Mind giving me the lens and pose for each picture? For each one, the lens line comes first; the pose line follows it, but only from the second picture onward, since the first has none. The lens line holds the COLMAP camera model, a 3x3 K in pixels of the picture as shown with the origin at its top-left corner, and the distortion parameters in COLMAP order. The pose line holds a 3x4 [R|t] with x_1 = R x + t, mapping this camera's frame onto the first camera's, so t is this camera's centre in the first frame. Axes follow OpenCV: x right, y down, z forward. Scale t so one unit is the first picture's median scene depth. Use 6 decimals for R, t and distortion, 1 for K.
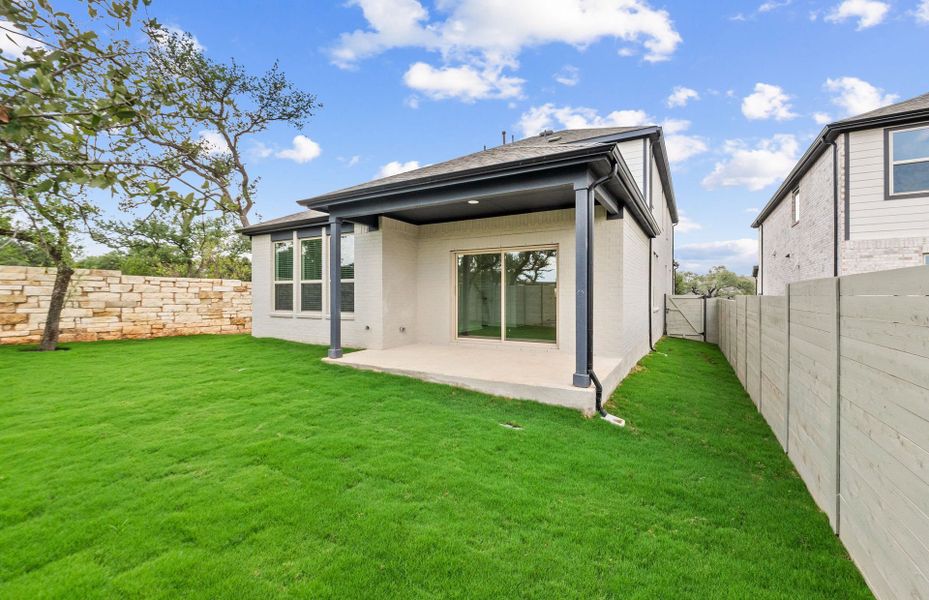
lens RADIAL K [[393.0, 0, 471.1], [0, 393.0, 296.1], [0, 0, 1]] dist [-0.006271, -0.000014]
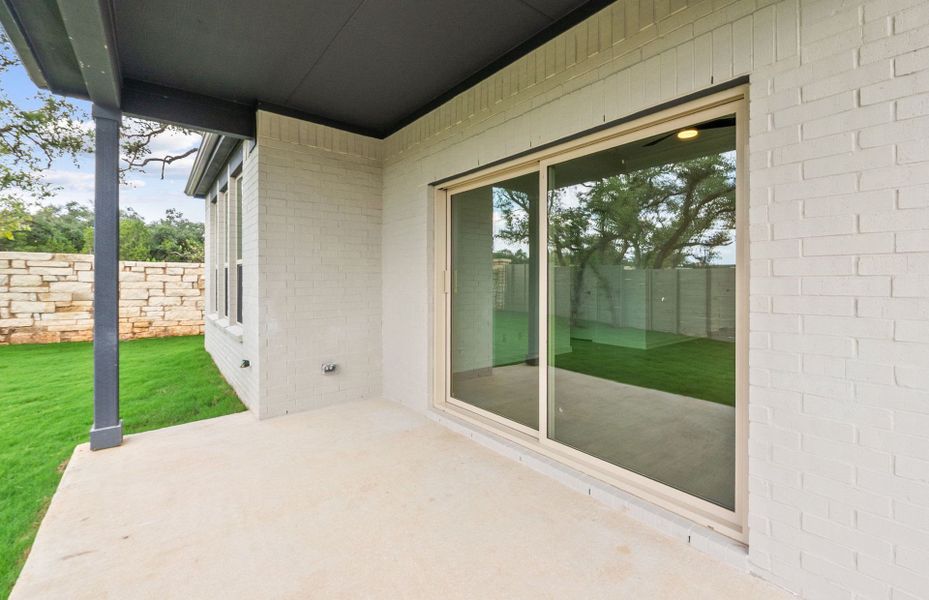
lens RADIAL K [[398.7, 0, 467.8], [0, 398.7, 278.2], [0, 0, 1]] dist [-0.006707, -0.000442]
pose [[0.926467, -0.000254, -0.376377, 0.123844], [-0.002407, 0.999975, -0.006600, -0.013392], [0.376370, 0.007021, 0.926443, 0.563707]]
